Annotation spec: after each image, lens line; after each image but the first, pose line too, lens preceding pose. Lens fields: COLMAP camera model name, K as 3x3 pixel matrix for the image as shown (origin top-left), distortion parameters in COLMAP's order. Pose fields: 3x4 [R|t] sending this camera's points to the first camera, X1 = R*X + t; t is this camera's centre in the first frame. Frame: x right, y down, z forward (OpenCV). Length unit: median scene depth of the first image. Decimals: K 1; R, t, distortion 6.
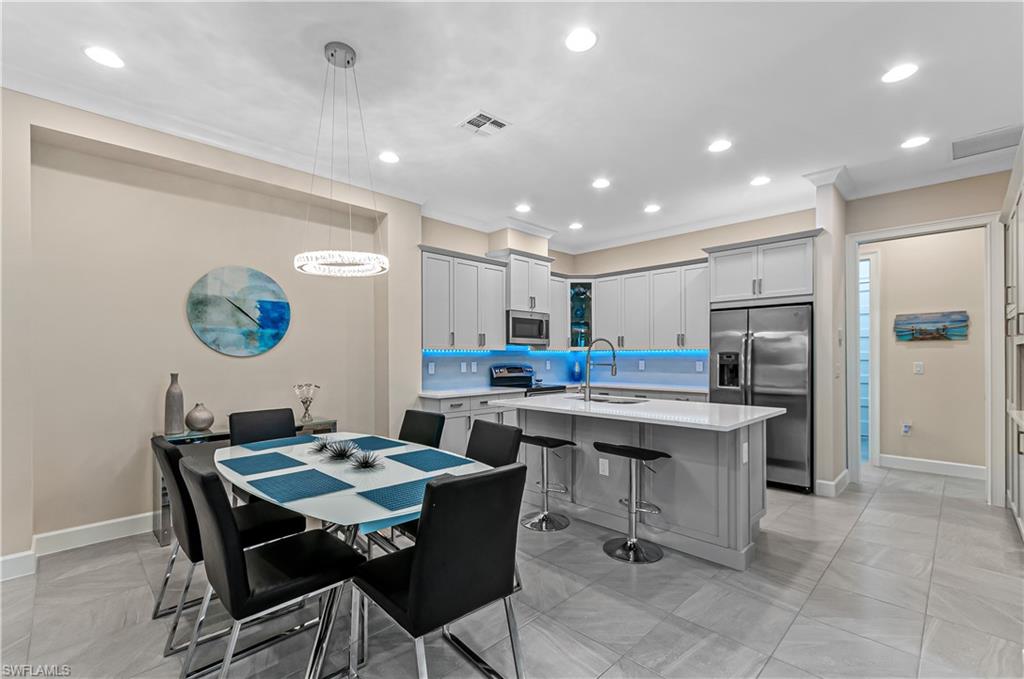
lens RADIAL K [[461.3, 0, 518.3], [0, 461.3, 358.6], [0, 0, 1]] dist [0.003574, 0.000289]
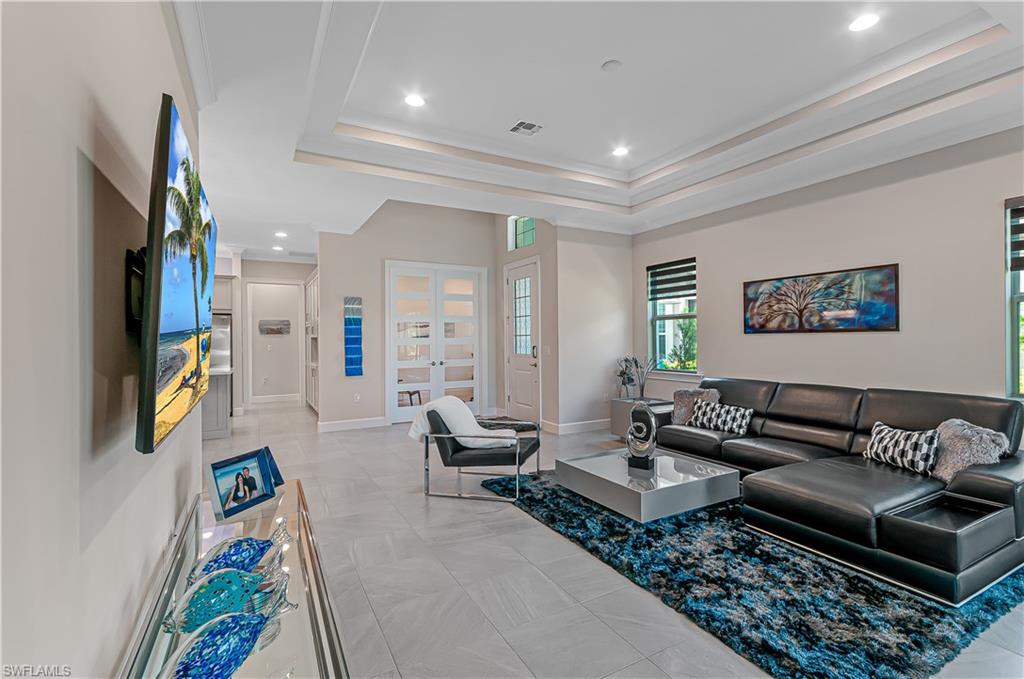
lens RADIAL K [[461.3, 0, 519.2], [0, 461.3, 337.7], [0, 0, 1]] dist [-0.000165, 0.000353]
pose [[0.286150, 0.003715, 0.958178, -0.668330], [0.011764, 0.999903, -0.007390, 0.002313], [-0.958113, 0.013387, 0.286079, -0.535214]]
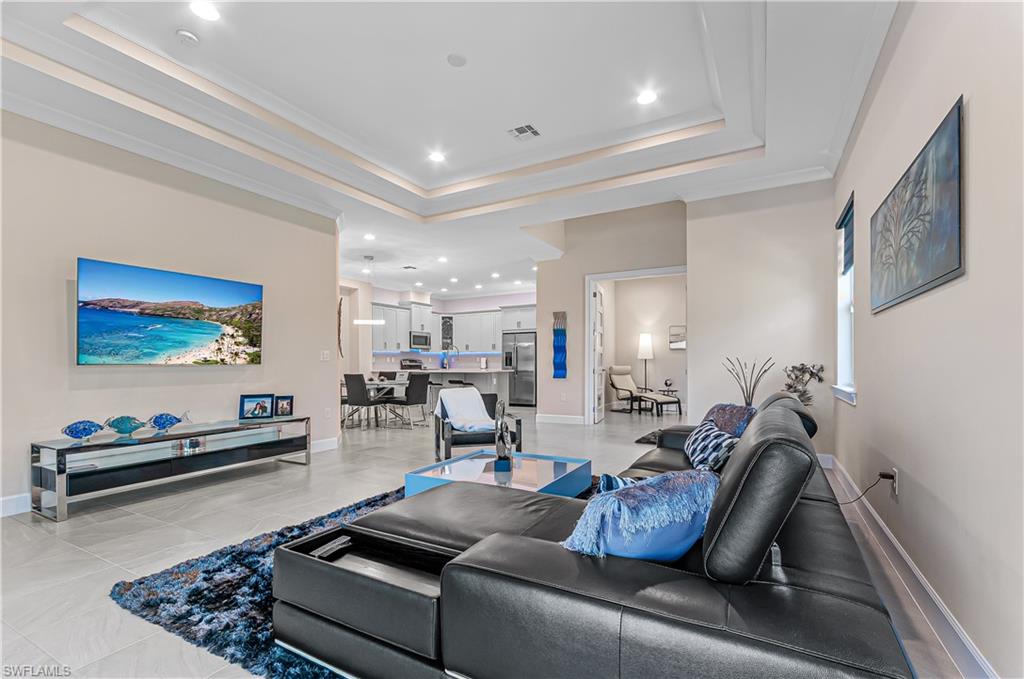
lens RADIAL K [[451.6, 0, 511.1], [0, 451.6, 360.7], [0, 0, 1]] dist [-0.015486, -0.000051]
pose [[0.967320, -0.001829, 0.253550, -0.105621], [0.004316, 0.999948, -0.009252, 0.047254], [-0.253520, 0.010044, 0.967278, -1.109143]]
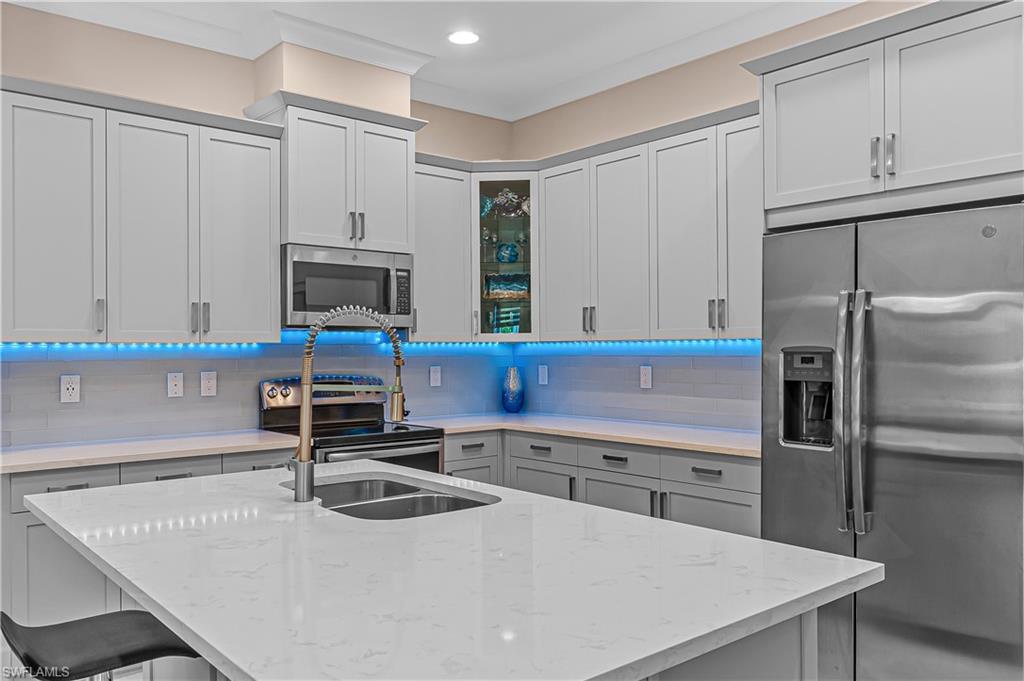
lens RADIAL K [[808.6, 0, 512.0], [0, 808.6, 340.5], [0, 0, 1]] dist [-0.005903, -0.002555]
pose [[0.996391, -0.004357, -0.084775, 0.255395], [0.003144, 0.999891, -0.014439, -0.009963], [0.084829, 0.014120, 0.996295, 0.332250]]
